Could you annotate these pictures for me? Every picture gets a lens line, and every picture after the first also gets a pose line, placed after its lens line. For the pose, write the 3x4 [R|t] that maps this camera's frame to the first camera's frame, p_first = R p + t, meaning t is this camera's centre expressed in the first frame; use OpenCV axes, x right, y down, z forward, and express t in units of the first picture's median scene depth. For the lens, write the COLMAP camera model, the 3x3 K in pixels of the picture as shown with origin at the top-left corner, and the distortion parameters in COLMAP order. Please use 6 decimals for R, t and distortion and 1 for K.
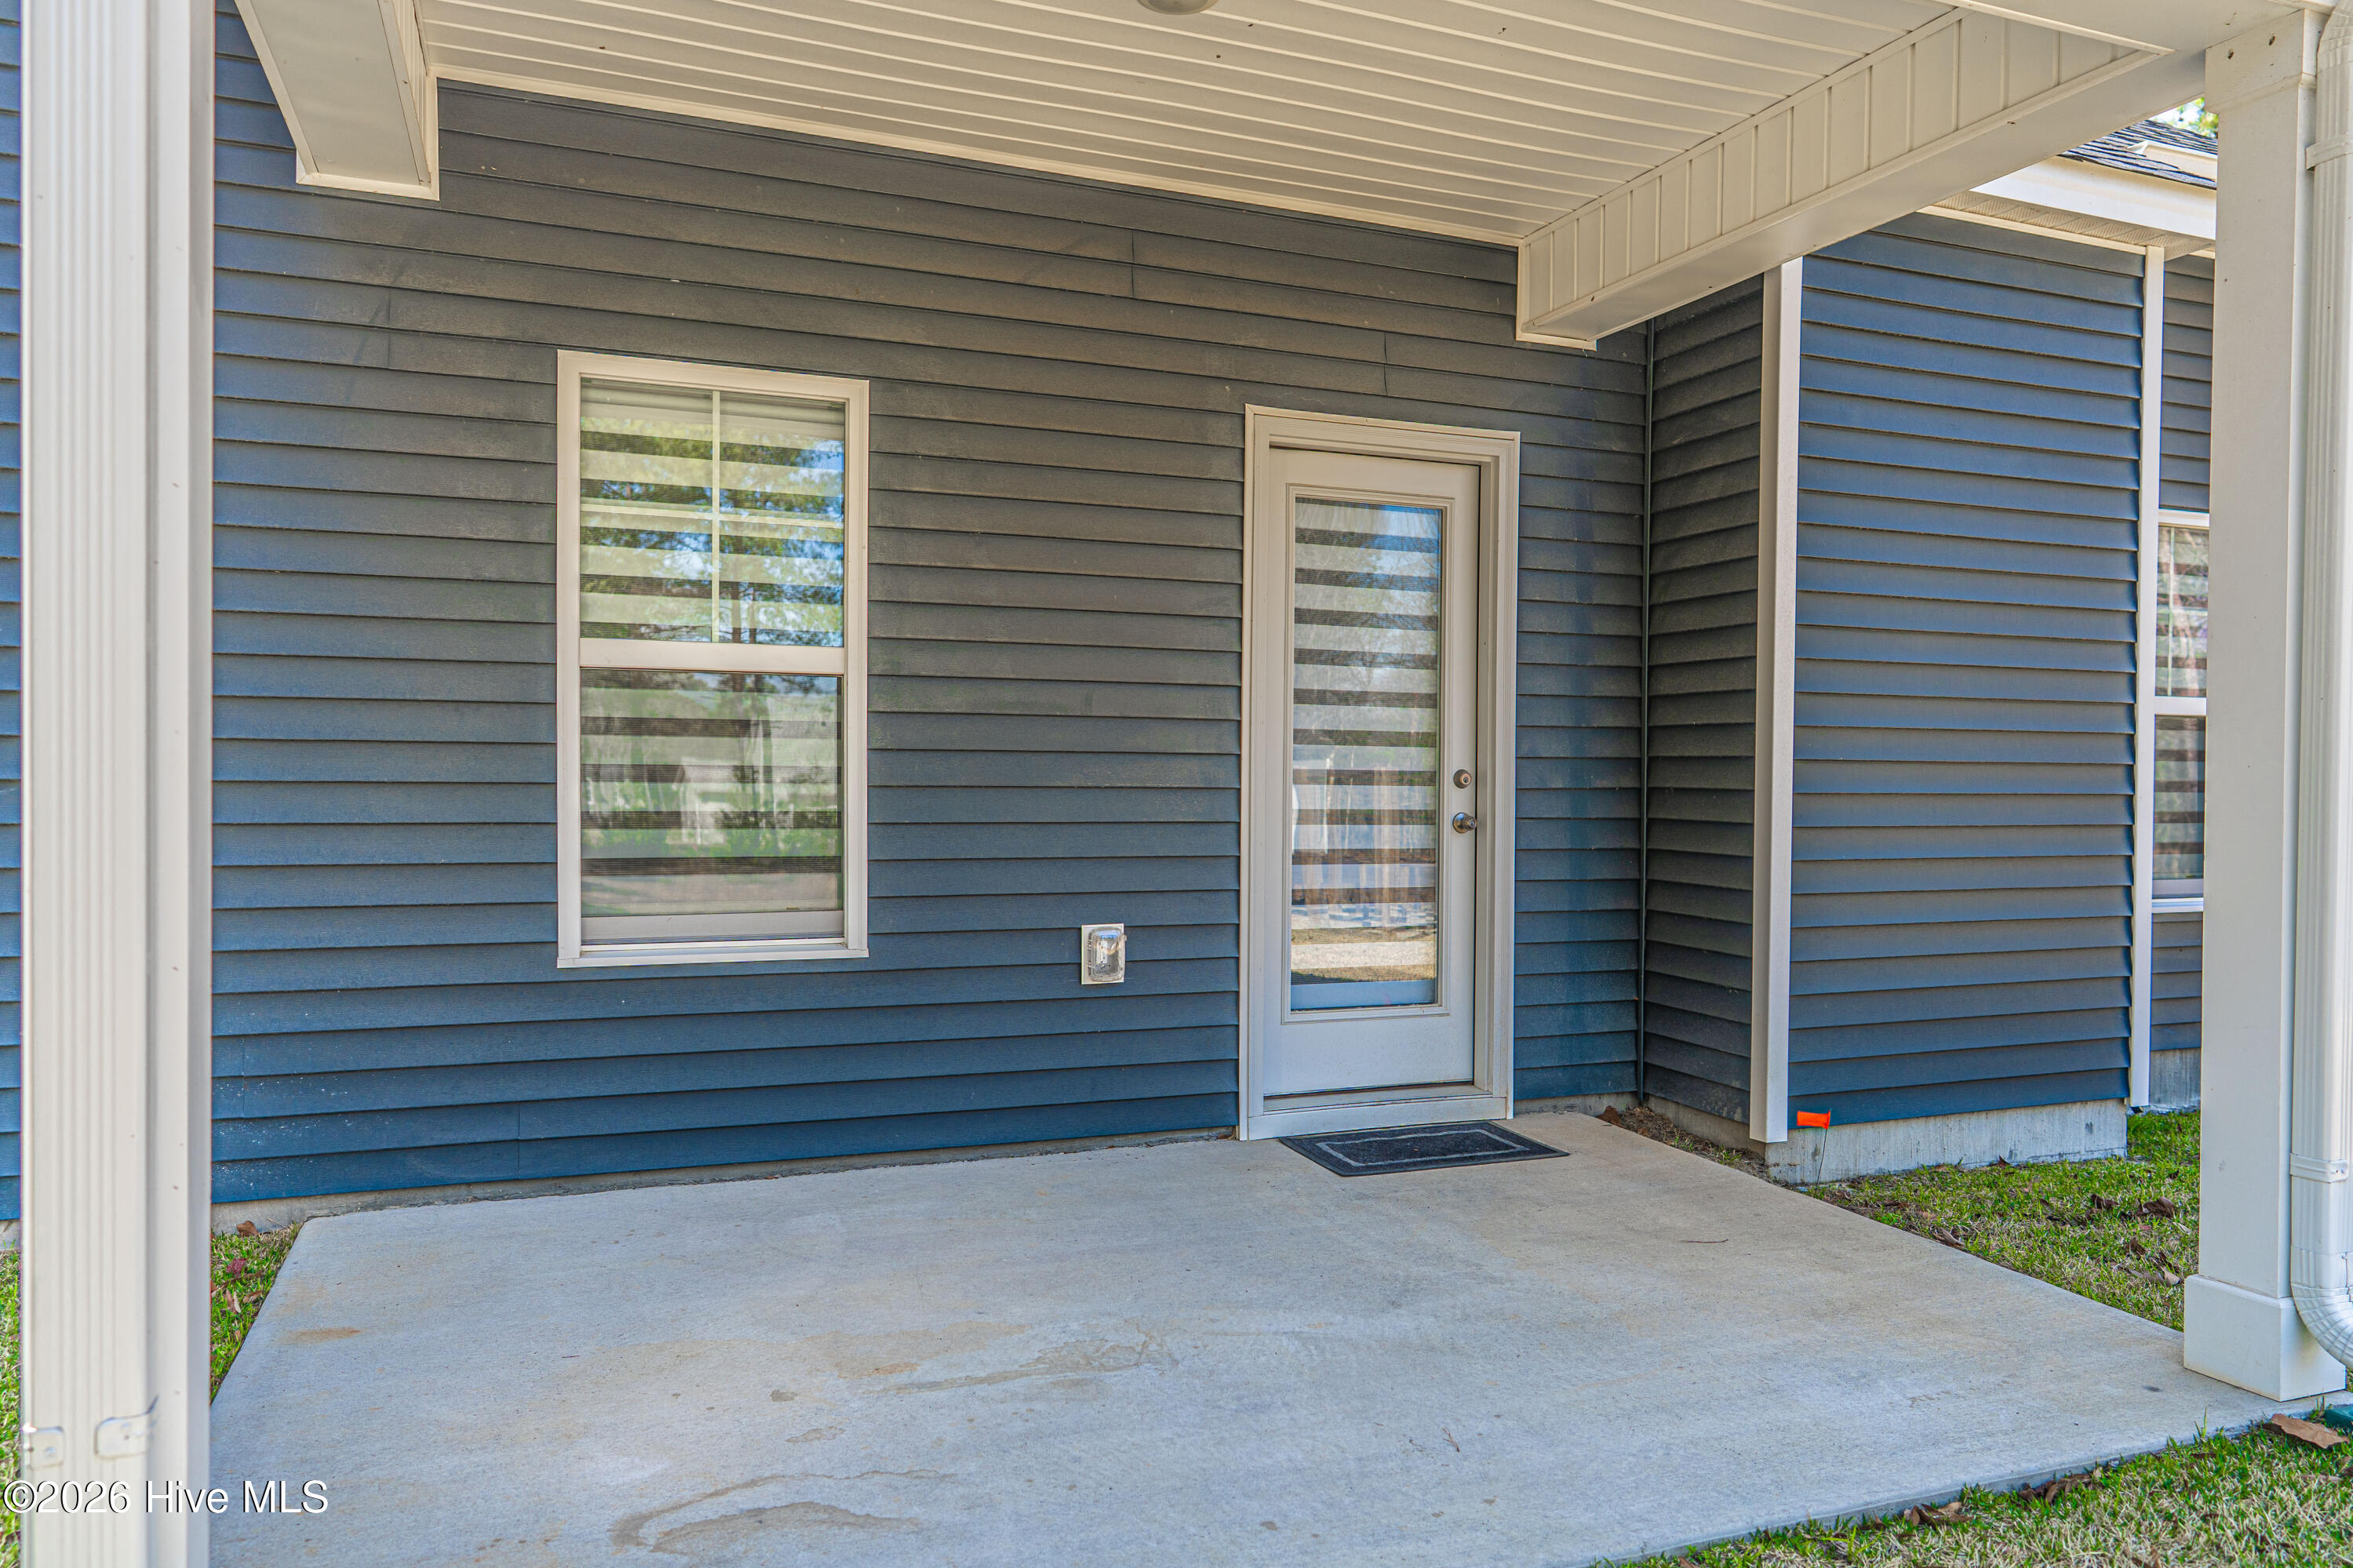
lens RADIAL K [[1533.8, 0, 1176.5], [0, 1533.8, 784.0], [0, 0, 1]] dist [0.006061, 0.008038]
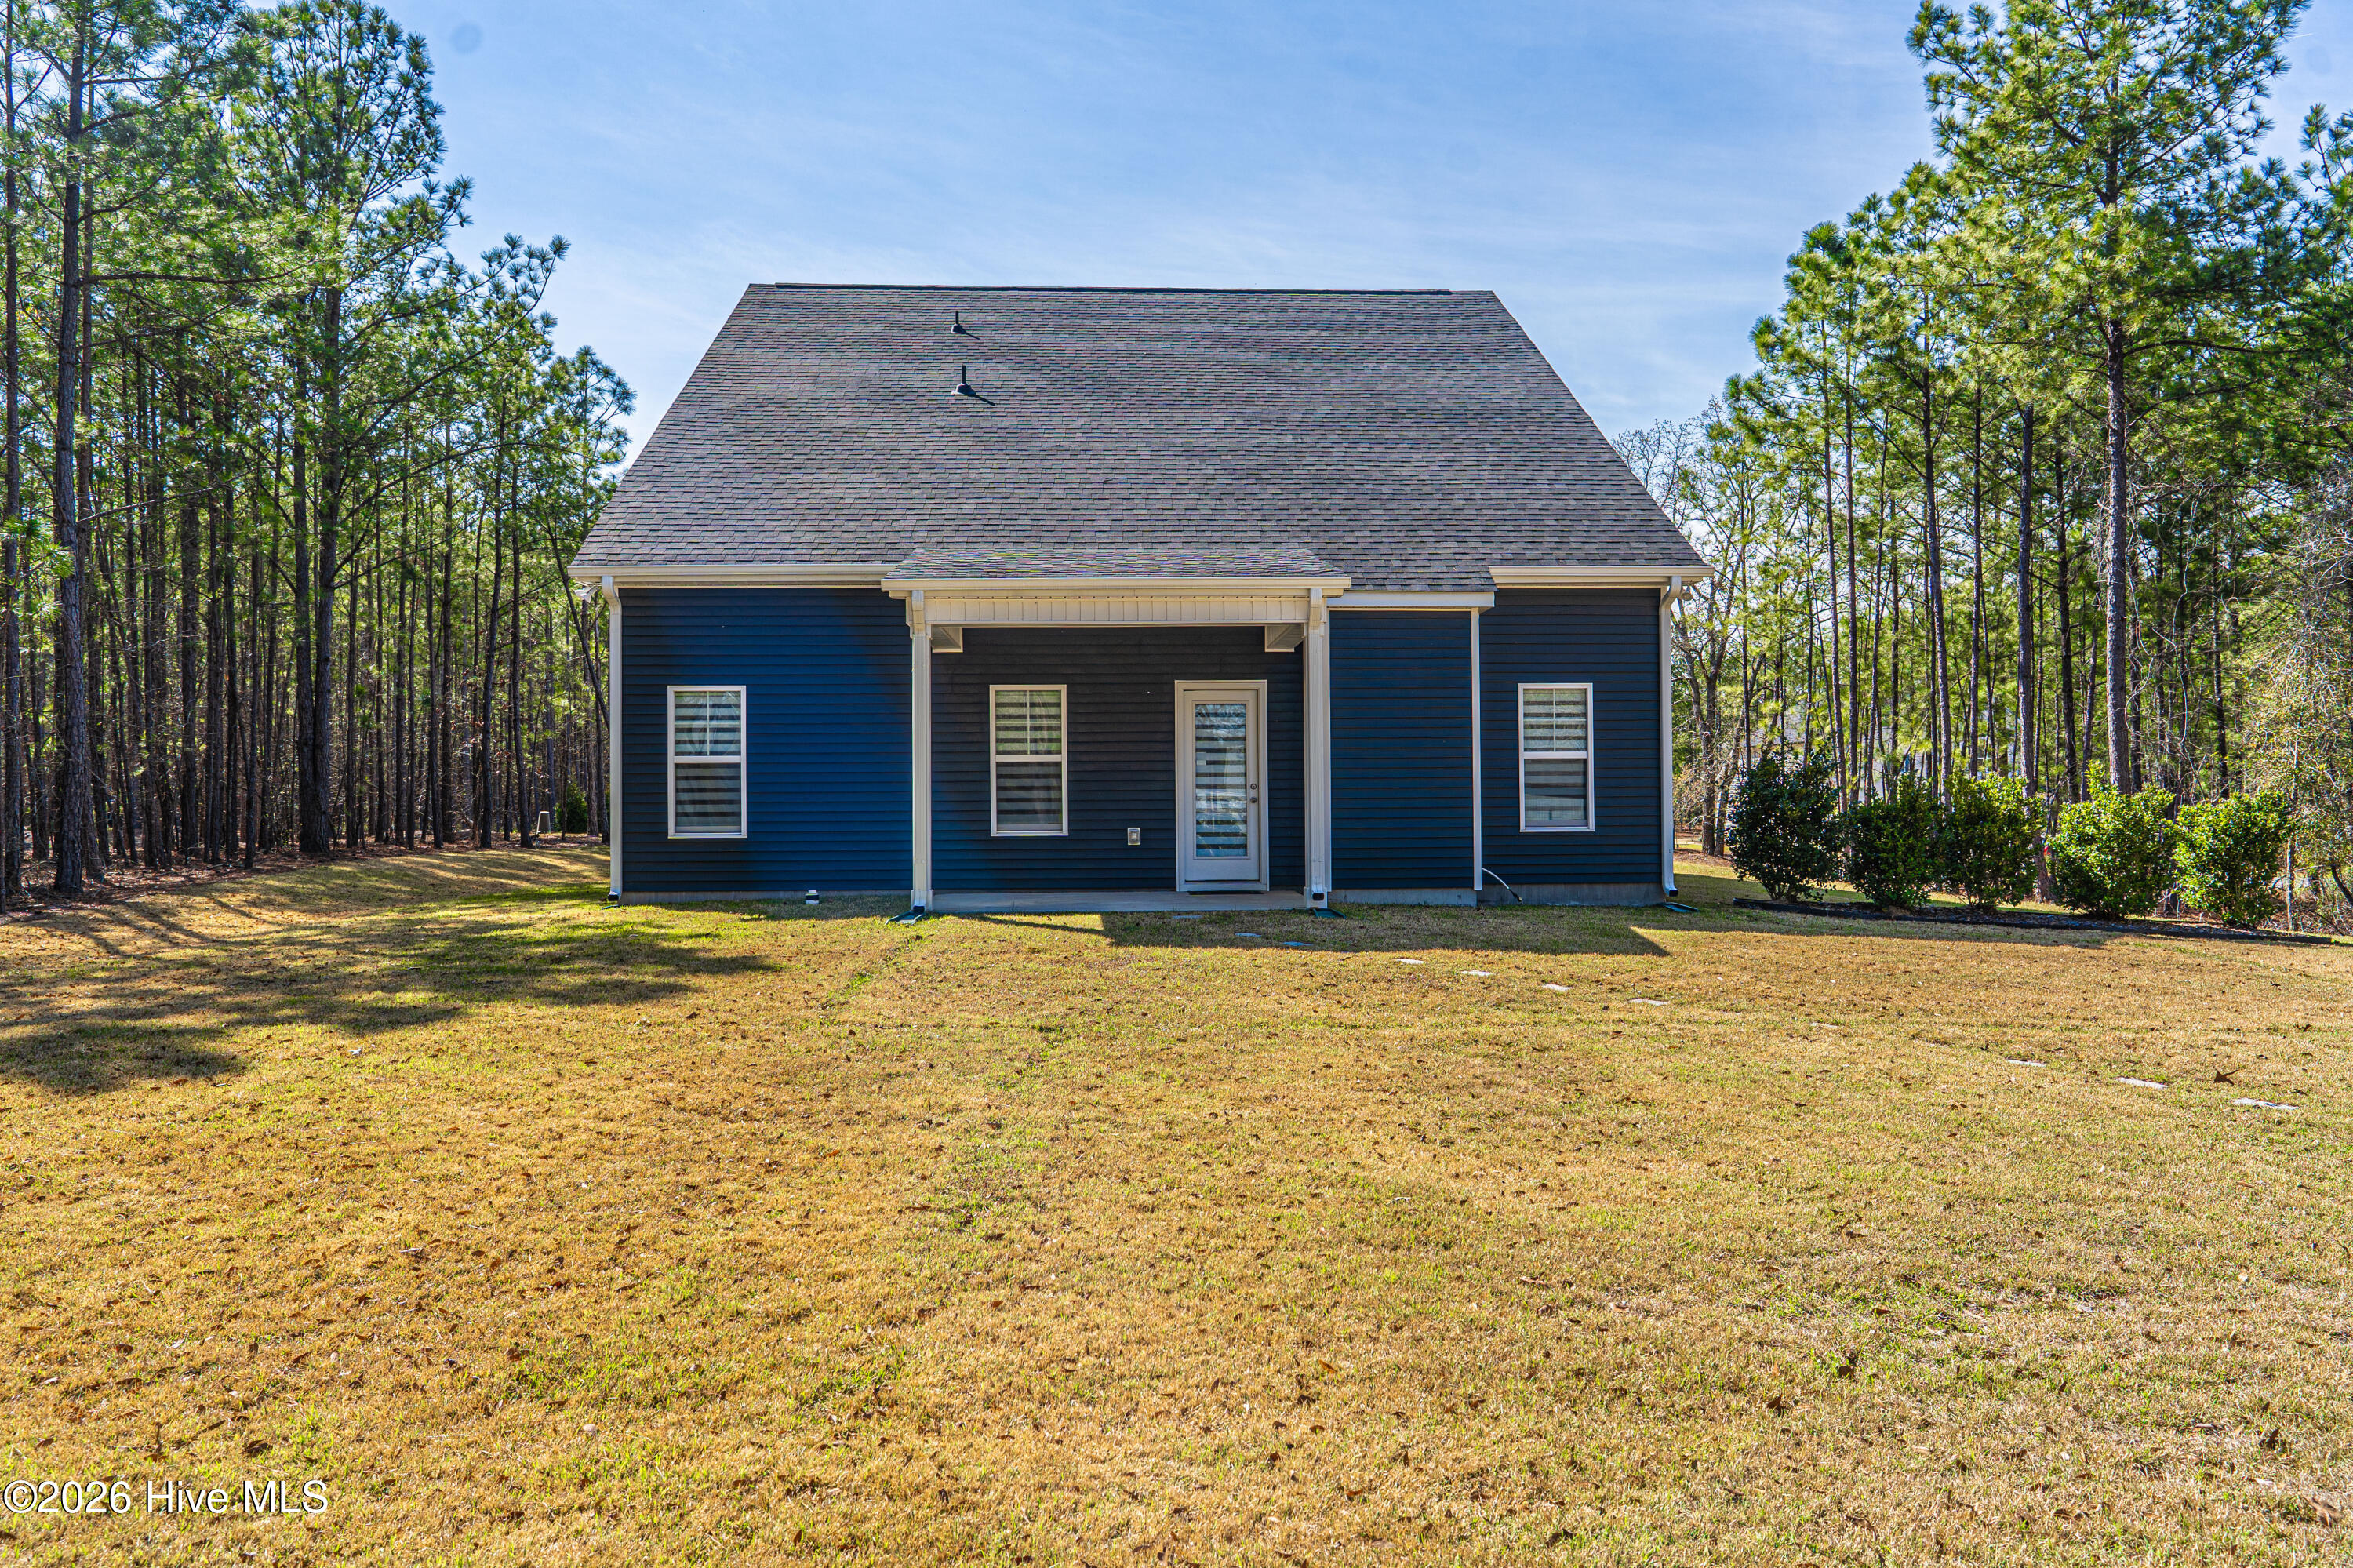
lens RADIAL K [[1534.1, 0, 1176.5], [0, 1534.1, 784.0], [0, 0, 1]] dist [0.006061, 0.008038]
pose [[0.953869, -0.021893, -0.299424, 1.083799], [0.014622, 0.999542, -0.026503, 0.080813], [0.299867, 0.020903, 0.953752, -2.303055]]
